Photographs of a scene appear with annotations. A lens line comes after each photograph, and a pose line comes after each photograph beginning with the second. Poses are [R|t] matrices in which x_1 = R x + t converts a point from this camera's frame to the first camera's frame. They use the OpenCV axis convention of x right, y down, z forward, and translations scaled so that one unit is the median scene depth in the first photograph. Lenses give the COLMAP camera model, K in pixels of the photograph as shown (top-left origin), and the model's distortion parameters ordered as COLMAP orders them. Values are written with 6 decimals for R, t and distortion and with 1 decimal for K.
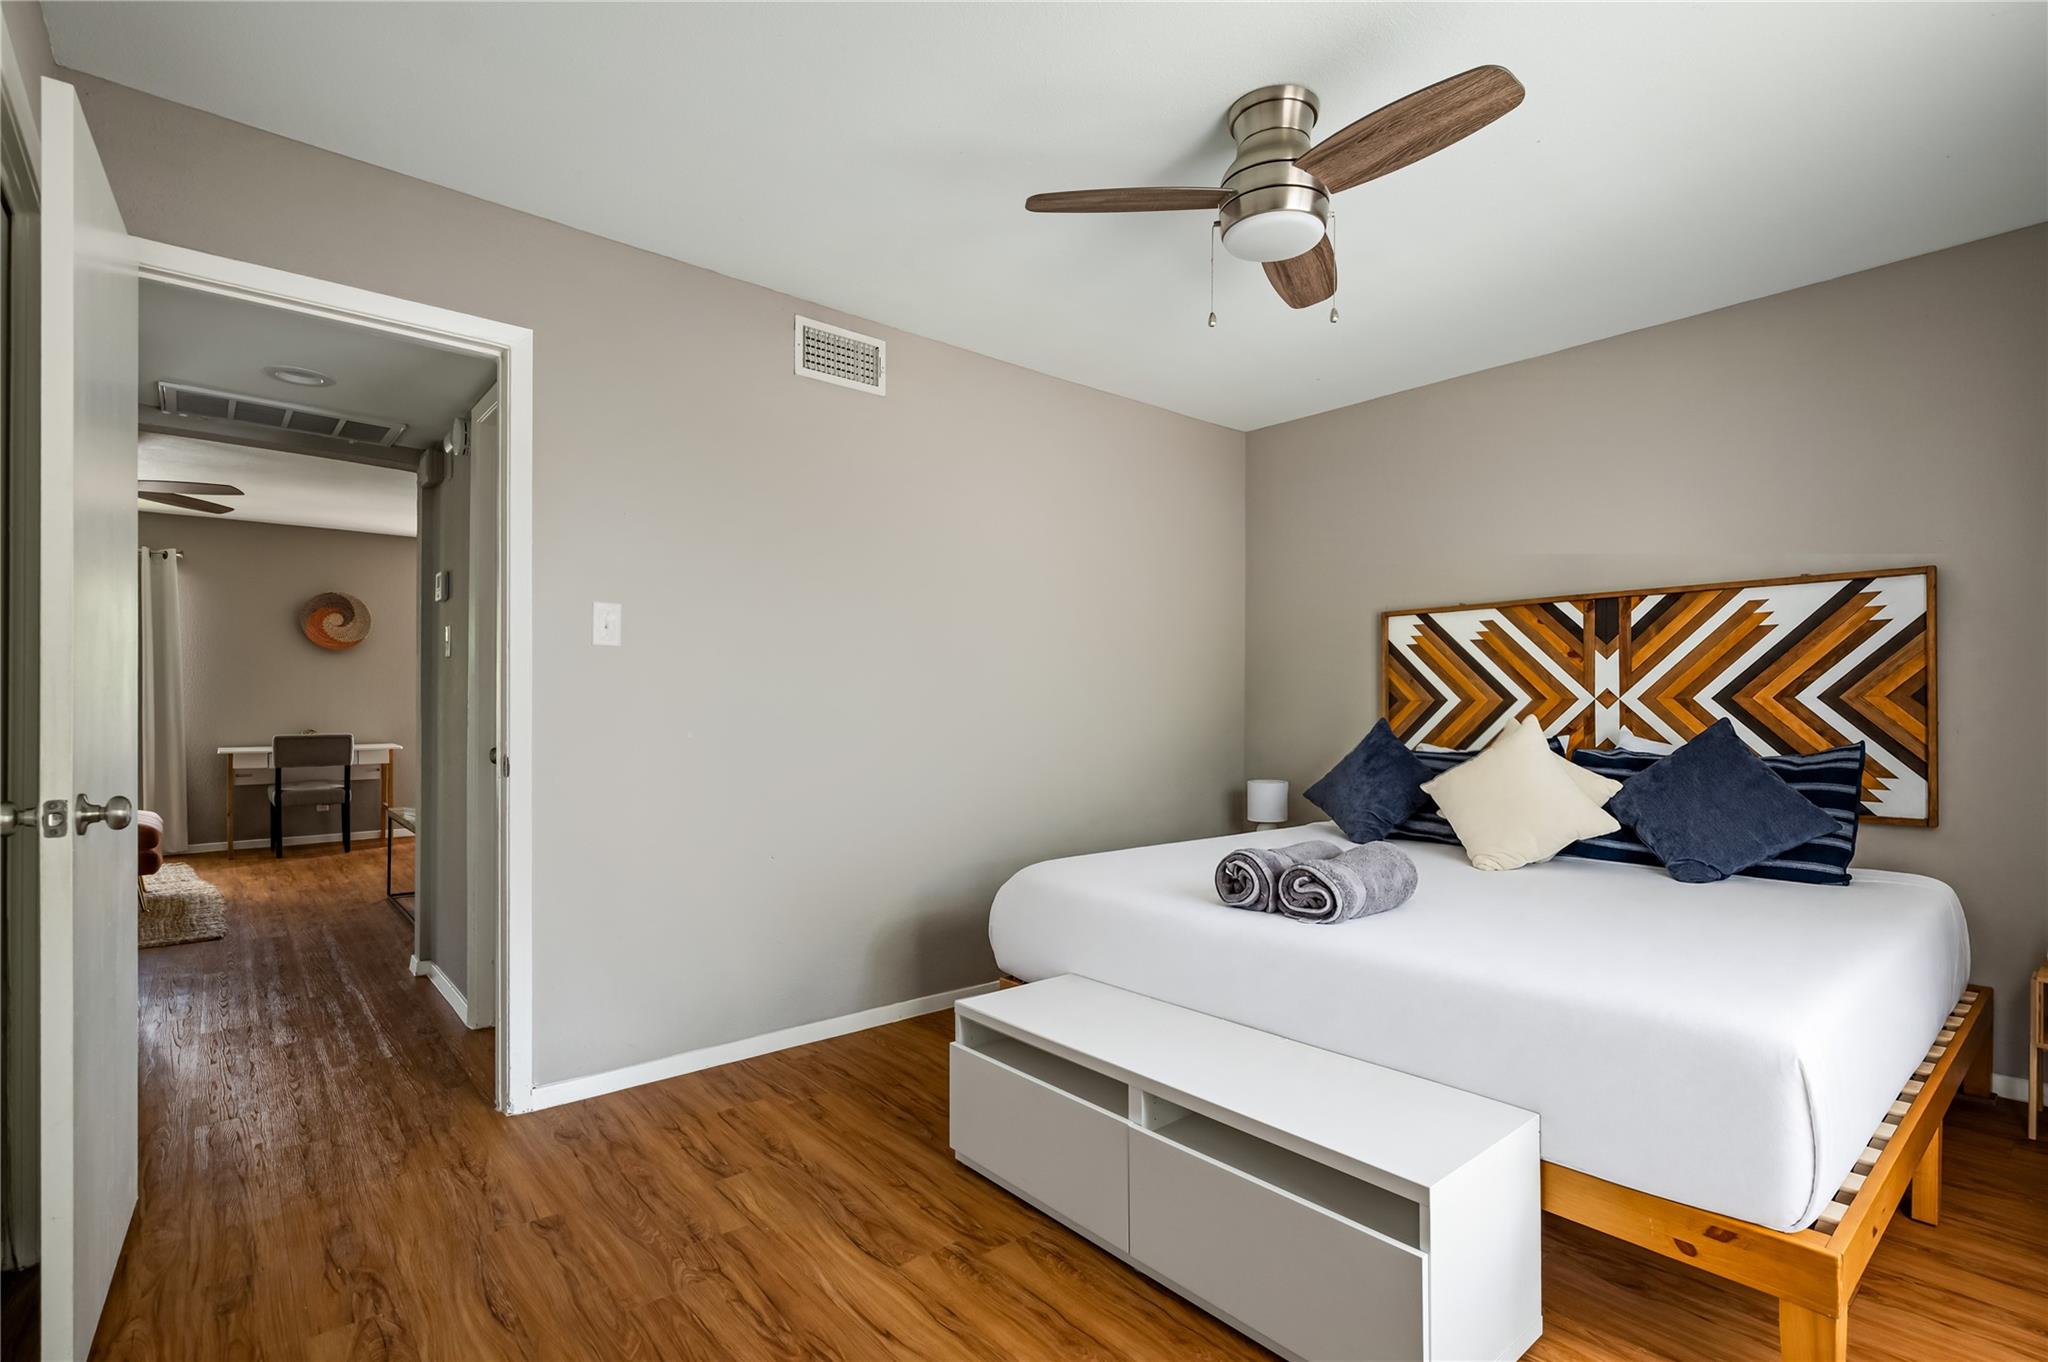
lens RADIAL K [[962.5, 0, 1047.2], [0, 962.5, 693.9], [0, 0, 1]] dist [0.012073, -0.001114]
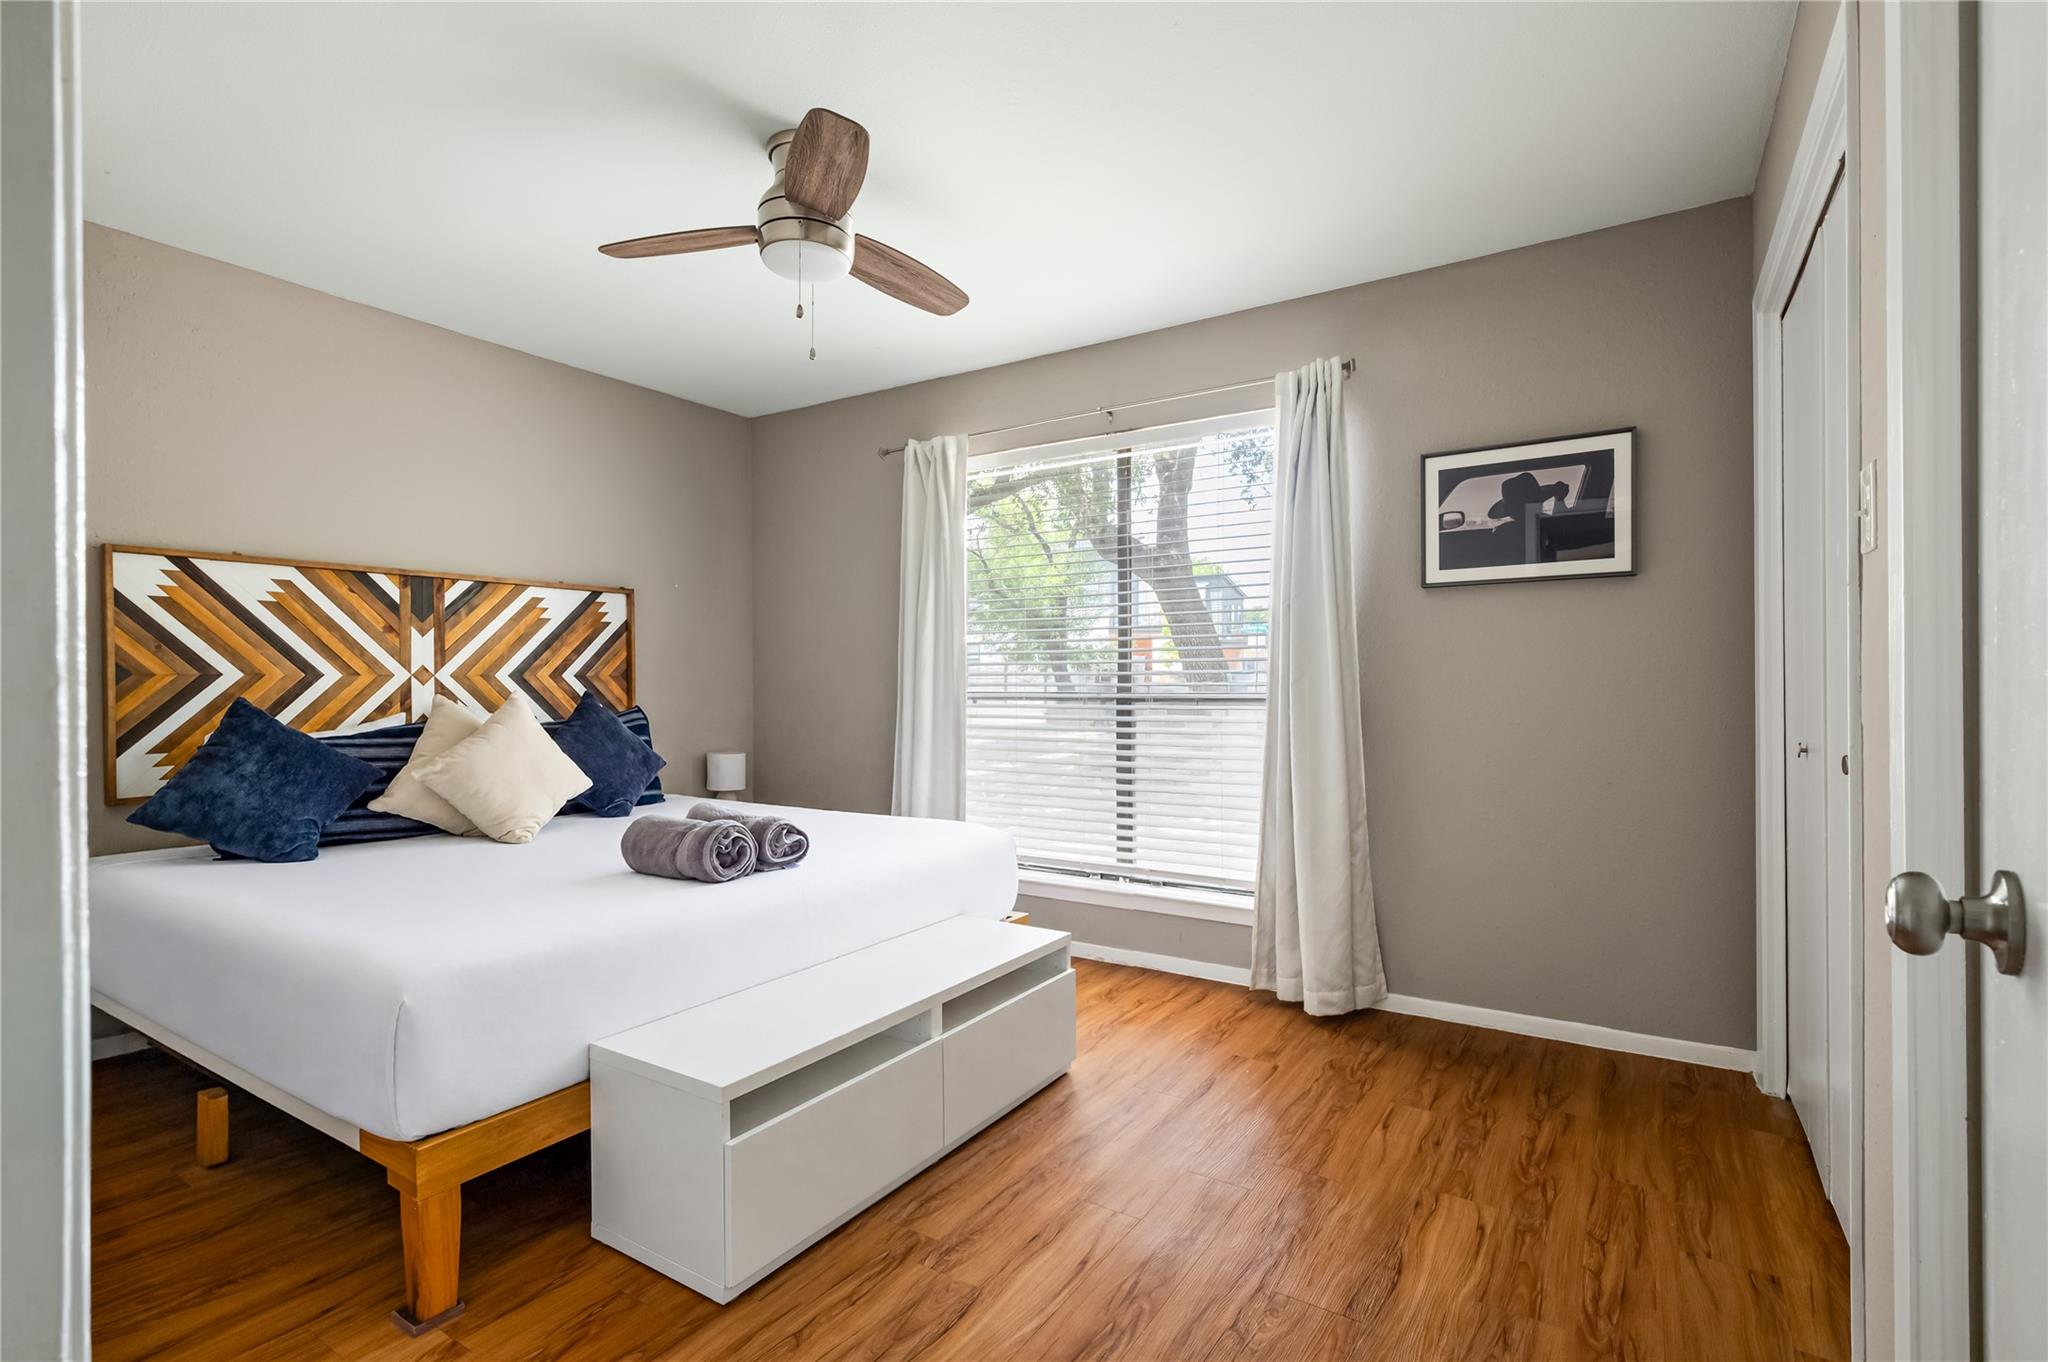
lens RADIAL K [[962.5, 0, 1030.1], [0, 962.5, 684.8], [0, 0, 1]] dist [0.012073, -0.001114]
pose [[-0.283004, 0.000542, 0.959119, -0.593018], [-0.007393, 0.999969, -0.002747, 0.013582], [-0.959090, -0.007868, -0.282991, 0.689042]]
